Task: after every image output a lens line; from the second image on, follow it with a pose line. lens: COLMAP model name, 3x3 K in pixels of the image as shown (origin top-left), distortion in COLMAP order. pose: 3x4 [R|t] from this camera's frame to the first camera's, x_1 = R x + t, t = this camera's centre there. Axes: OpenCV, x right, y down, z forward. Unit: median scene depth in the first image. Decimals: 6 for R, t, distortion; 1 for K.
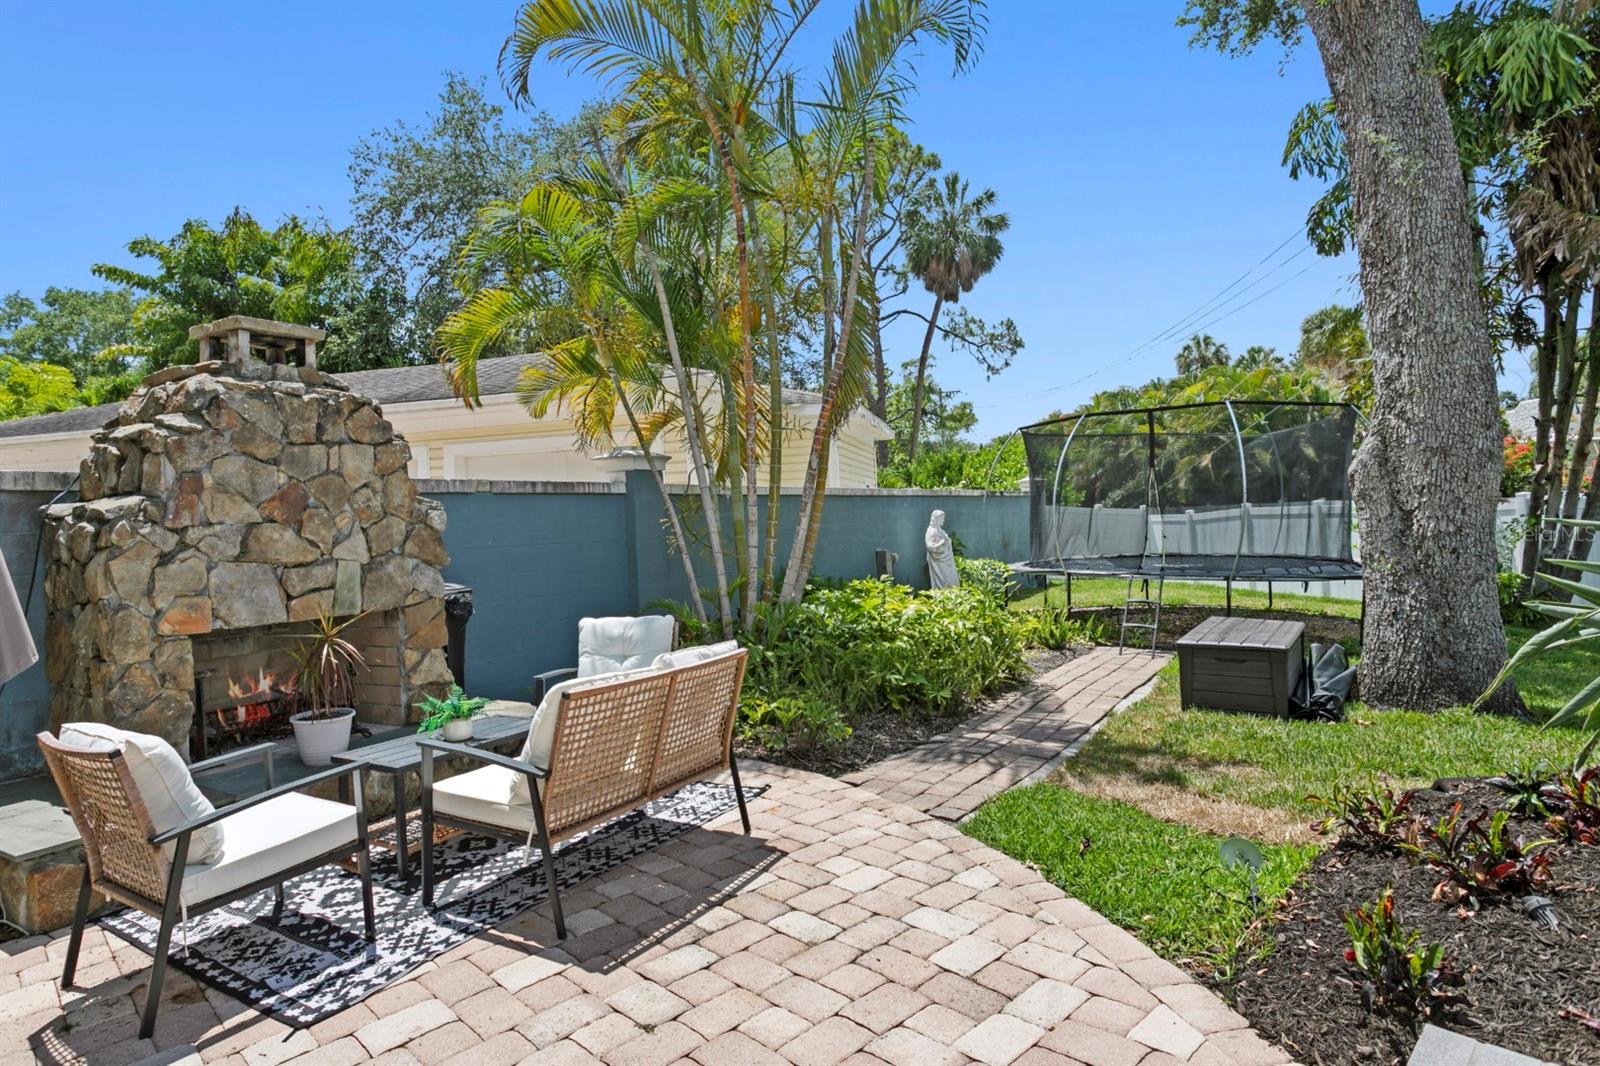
lens RADIAL K [[890.0, 0, 781.1], [0, 890.0, 496.2], [0, 0, 1]] dist [-0.006953, -0.000143]
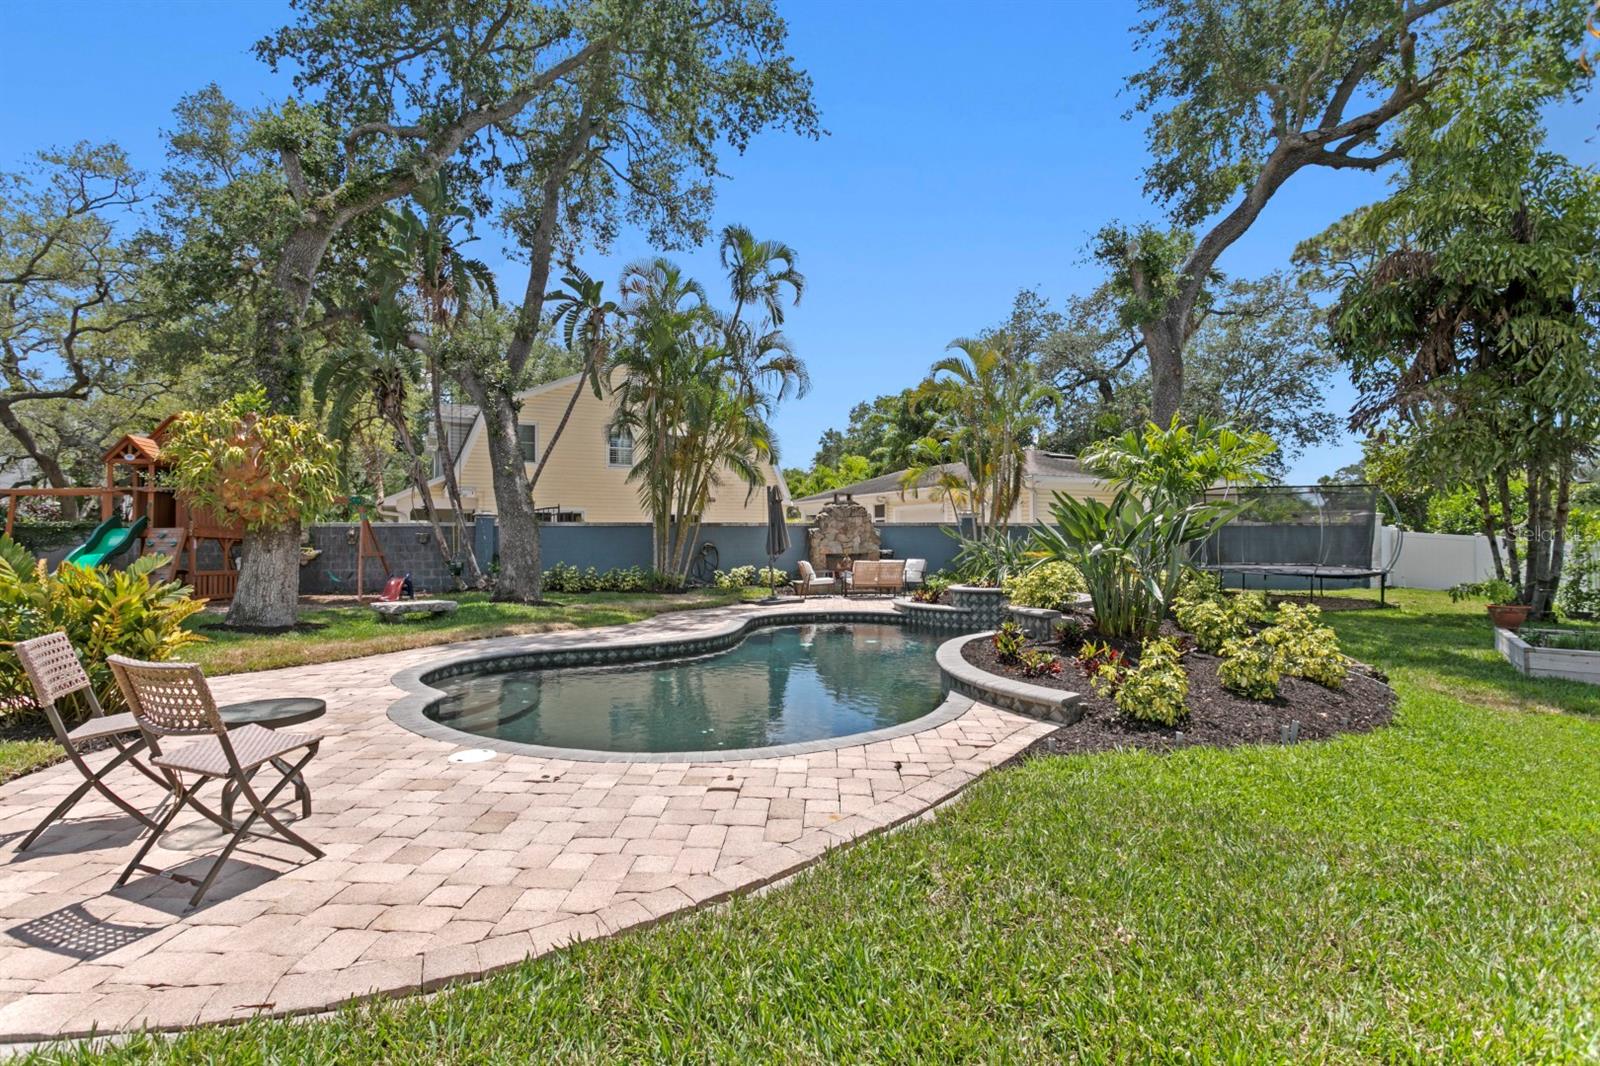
lens RADIAL K [[772.1, 0, 766.1], [0, 772.1, 535.7], [0, 0, 1]] dist [0.012075, 0.002203]
pose [[0.659591, 0.030249, -0.751016, 1.277093], [-0.001662, 0.999246, 0.038788, -0.065780], [0.751623, -0.024336, 0.659144, -1.148533]]
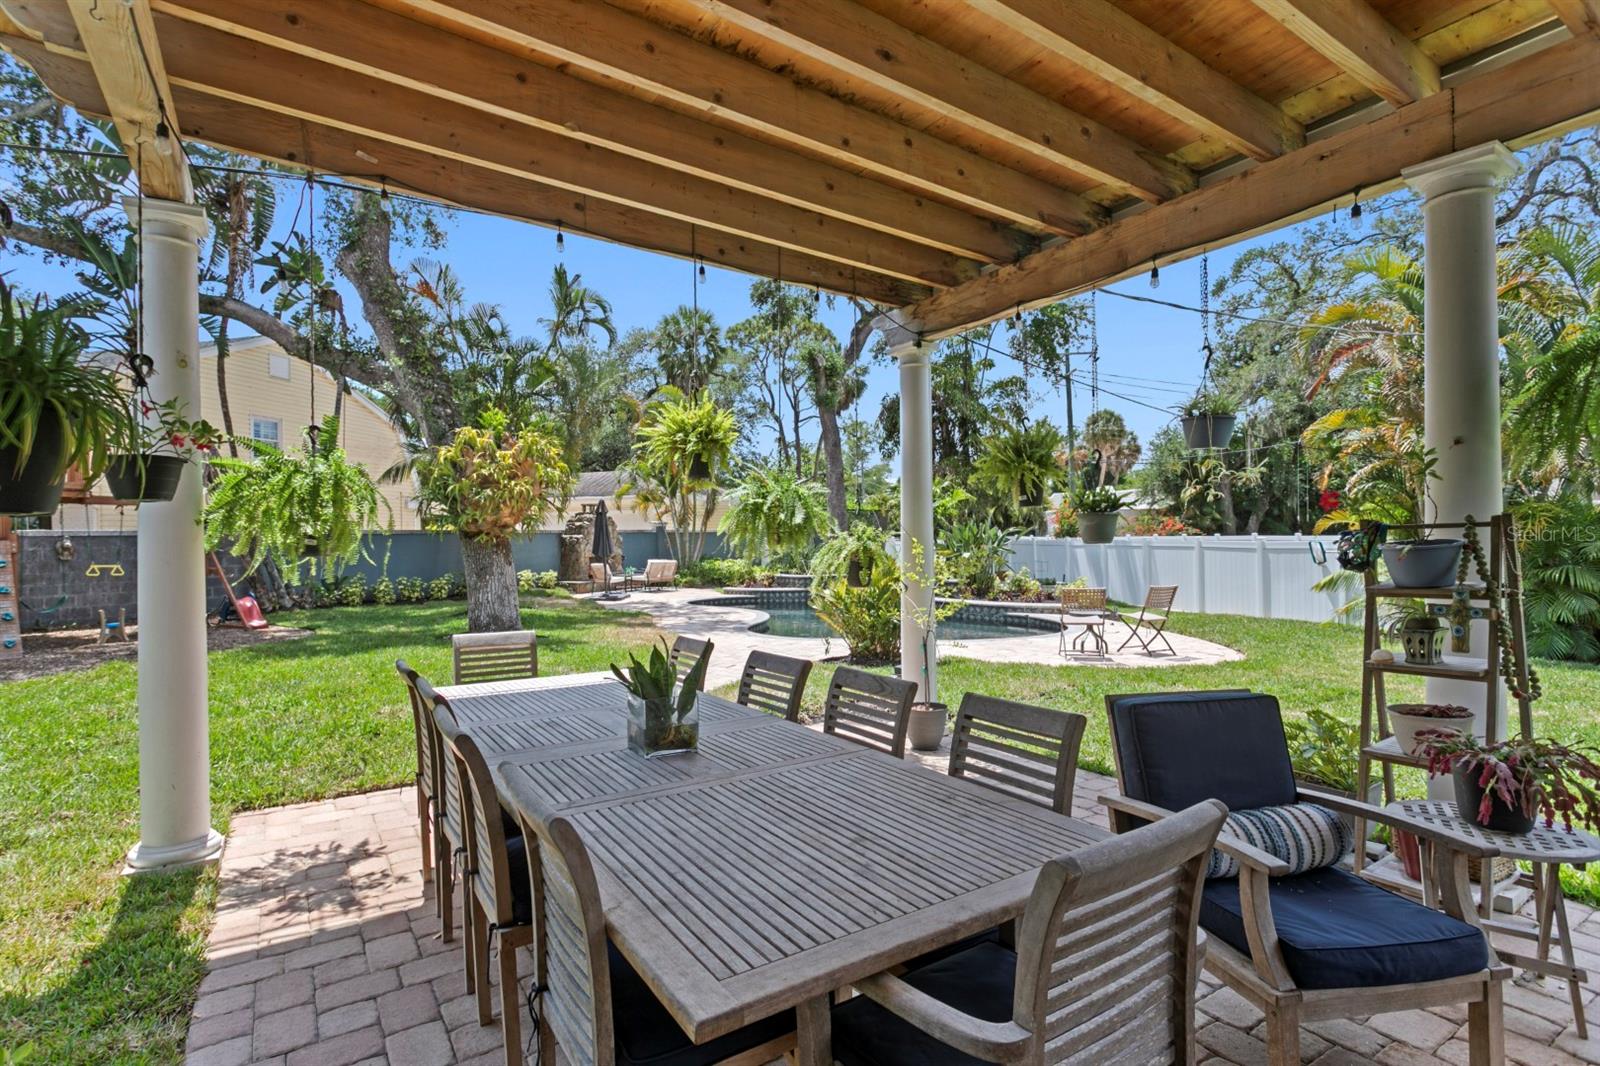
lens RADIAL K [[772.1, 0, 780.9], [0, 772.1, 533.9], [0, 0, 1]] dist [0.012075, 0.002203]
pose [[0.999579, 0.027285, 0.009906, 0.309529], [-0.027515, 0.999334, 0.023980, -0.085504], [-0.009245, -0.024243, 0.999663, -2.186171]]
